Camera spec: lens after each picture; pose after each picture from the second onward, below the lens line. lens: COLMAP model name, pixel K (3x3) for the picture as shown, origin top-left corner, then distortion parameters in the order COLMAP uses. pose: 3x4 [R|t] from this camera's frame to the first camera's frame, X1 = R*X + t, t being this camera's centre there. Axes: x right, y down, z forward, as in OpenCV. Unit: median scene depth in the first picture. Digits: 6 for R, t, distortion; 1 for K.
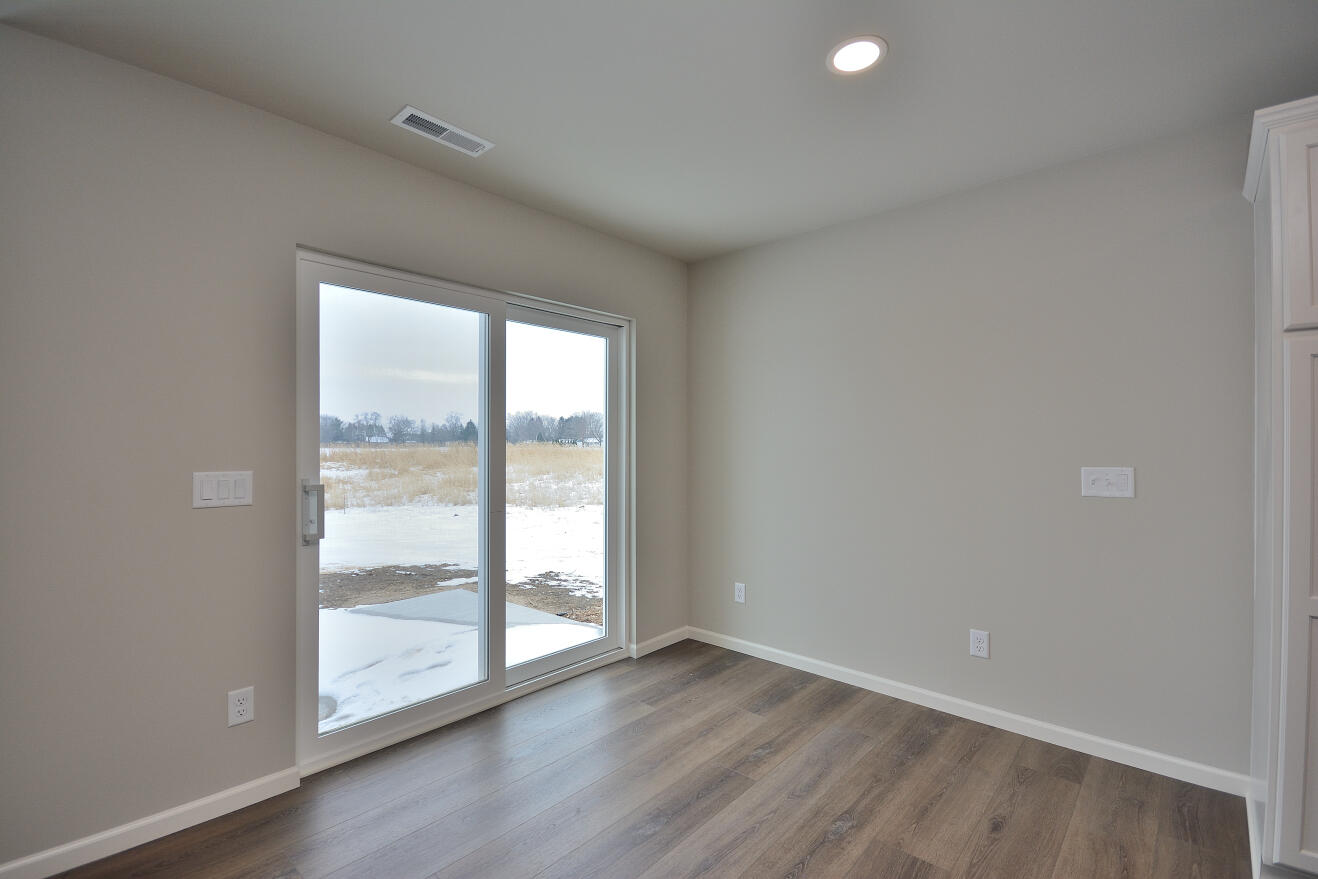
lens RADIAL K [[581.8, 0, 656.7], [0, 581.8, 445.7], [0, 0, 1]] dist [-0.002455, -0.000692]
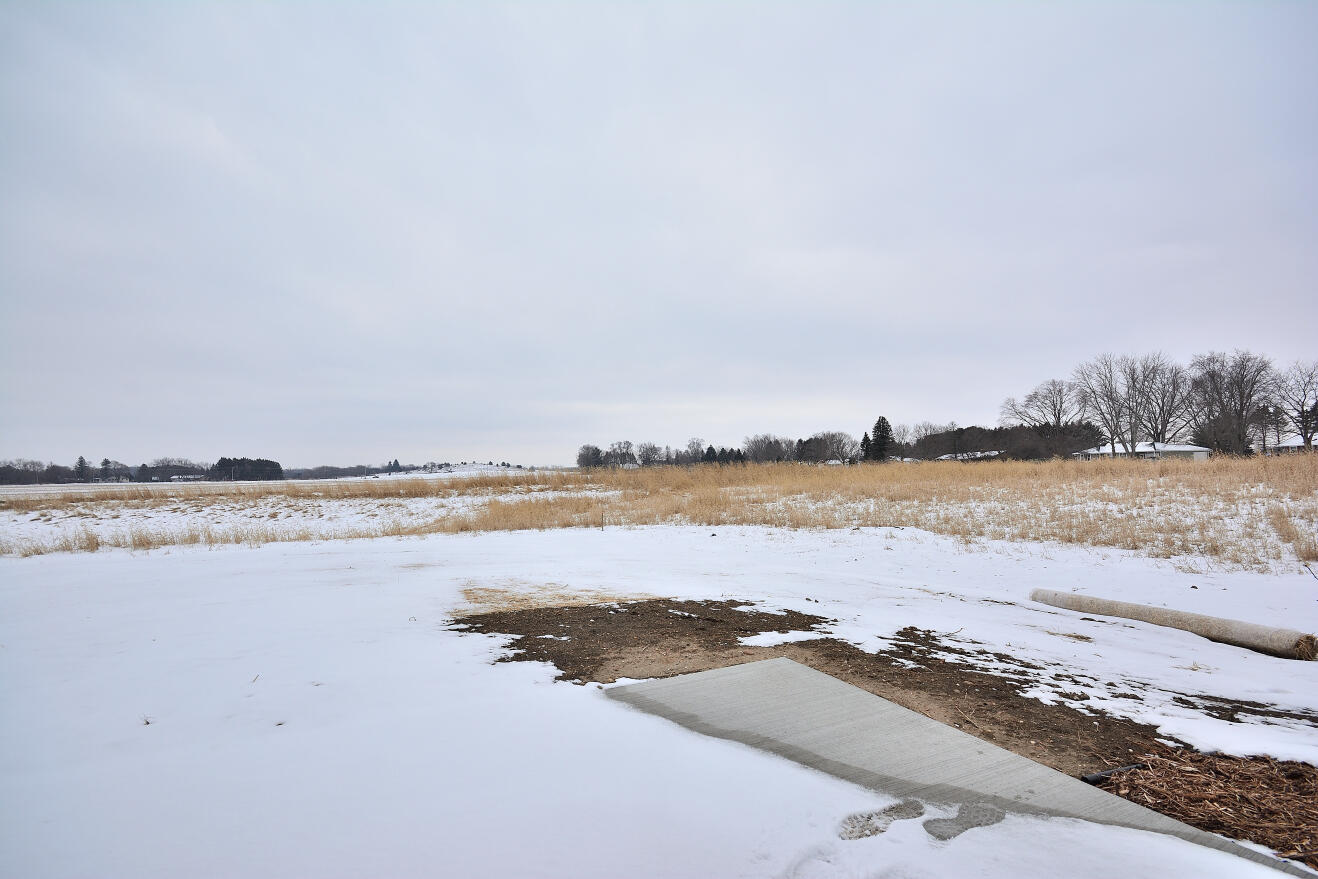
lens RADIAL K [[581.8, 0, 656.7], [0, 581.8, 445.7], [0, 0, 1]] dist [-0.002455, -0.000692]
pose [[0.920521, -0.033937, -0.389217, -0.057147], [0.017447, 0.998797, -0.045826, 0.017213], [0.390304, 0.035393, 0.920006, 0.110151]]
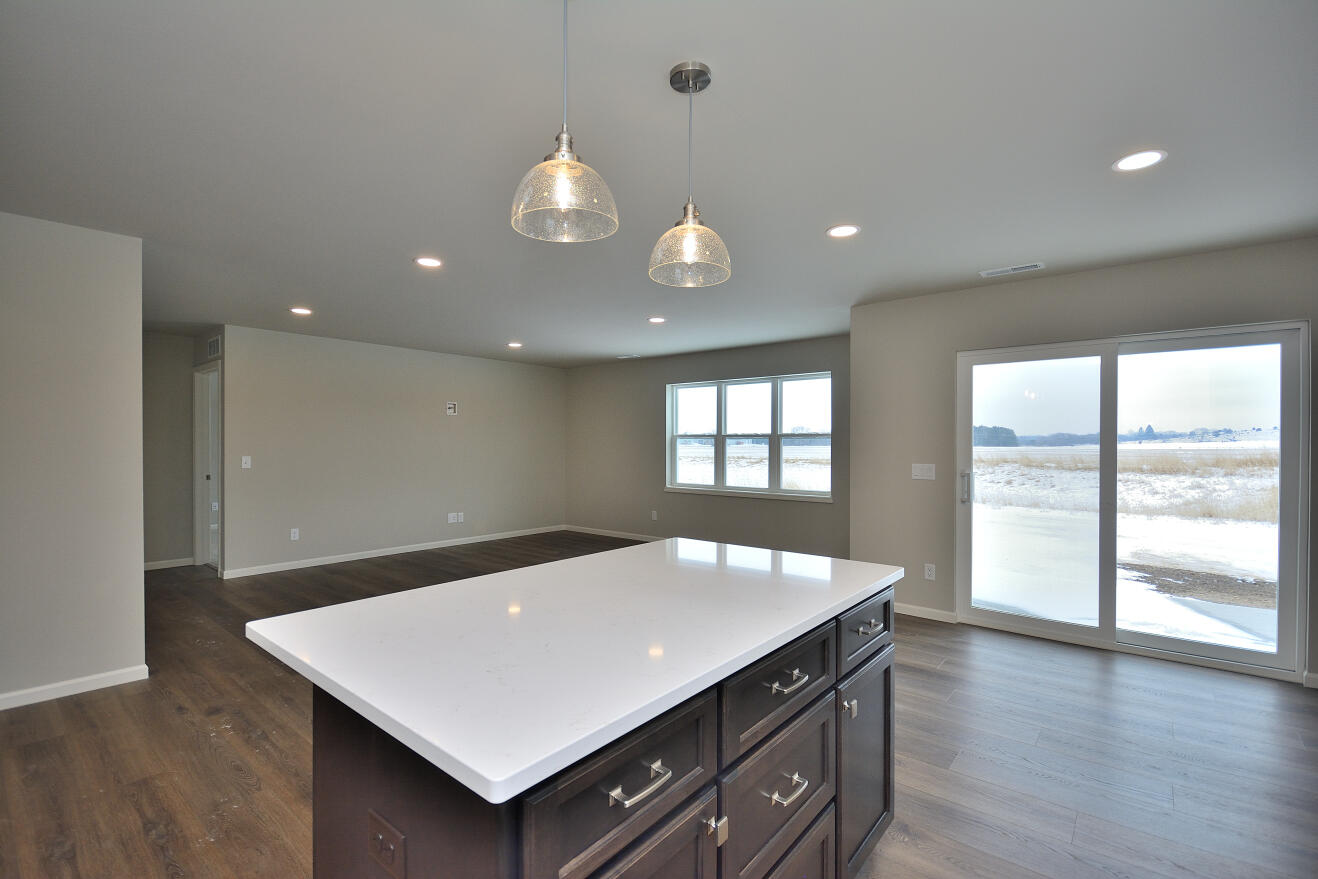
lens RADIAL K [[581.8, 0, 656.7], [0, 581.8, 445.7], [0, 0, 1]] dist [-0.002455, -0.000692]
pose [[0.043674, 0.003997, -0.999038, 0.118829], [-0.002635, 0.999989, 0.003886, -0.002493], [0.999042, 0.002463, 0.043684, -0.010018]]
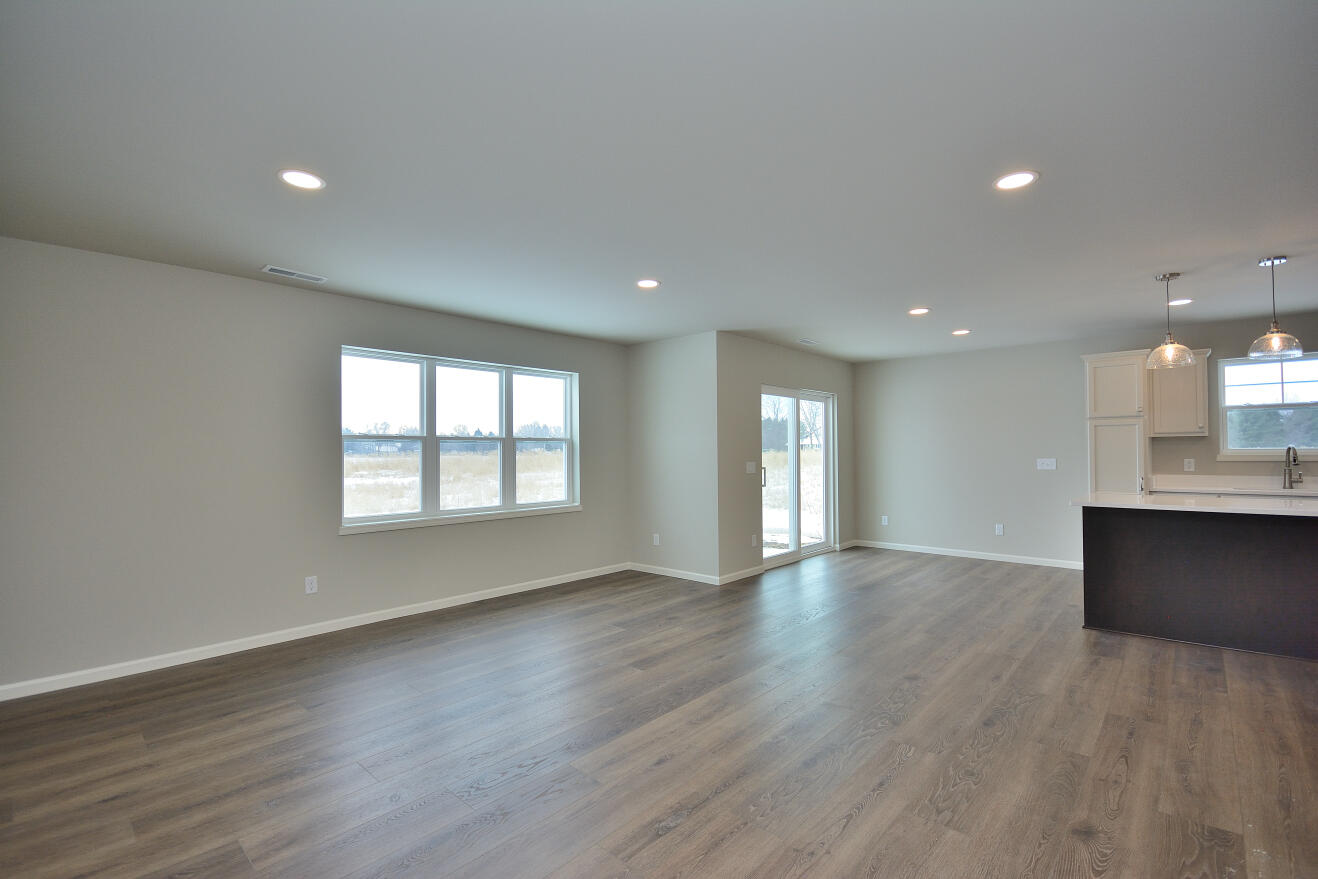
lens RADIAL K [[582.9, 0, 659.0], [0, 582.9, 439.5], [0, 0, 1]] dist [-0.000223, -0.000338]
pose [[0.999951, -0.008566, 0.004949, -0.102559], [0.008674, 0.999713, -0.022331, -0.000665], [-0.004756, 0.022373, 0.999738, -0.168635]]
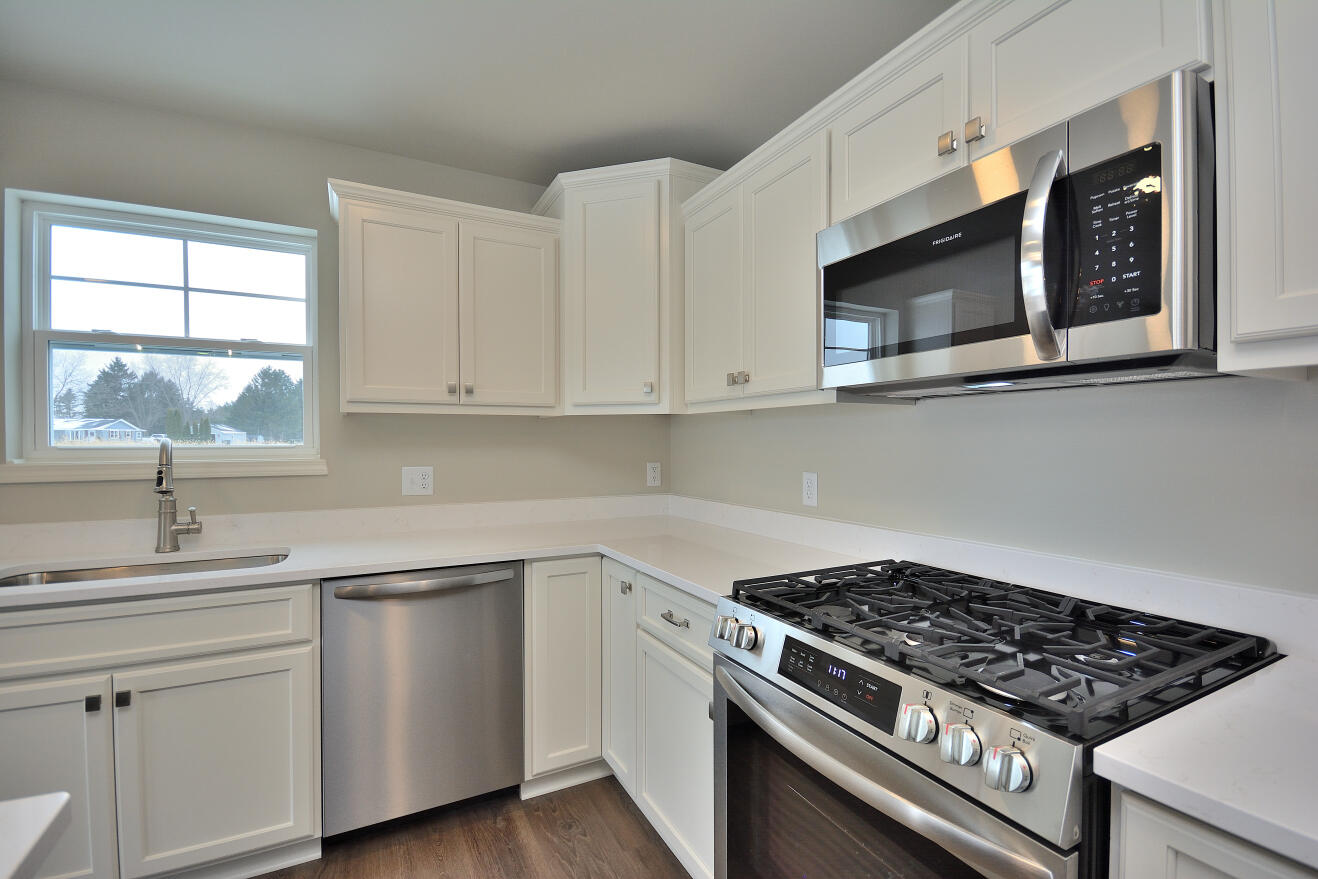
lens RADIAL K [[581.8, 0, 656.7], [0, 581.8, 445.7], [0, 0, 1]] dist [-0.002455, -0.000692]
pose [[0.343992, -0.009743, 0.938922, 0.075224], [0.003846, 0.999952, 0.008967, -0.000758], [-0.938965, 0.000527, 0.344013, -0.049614]]
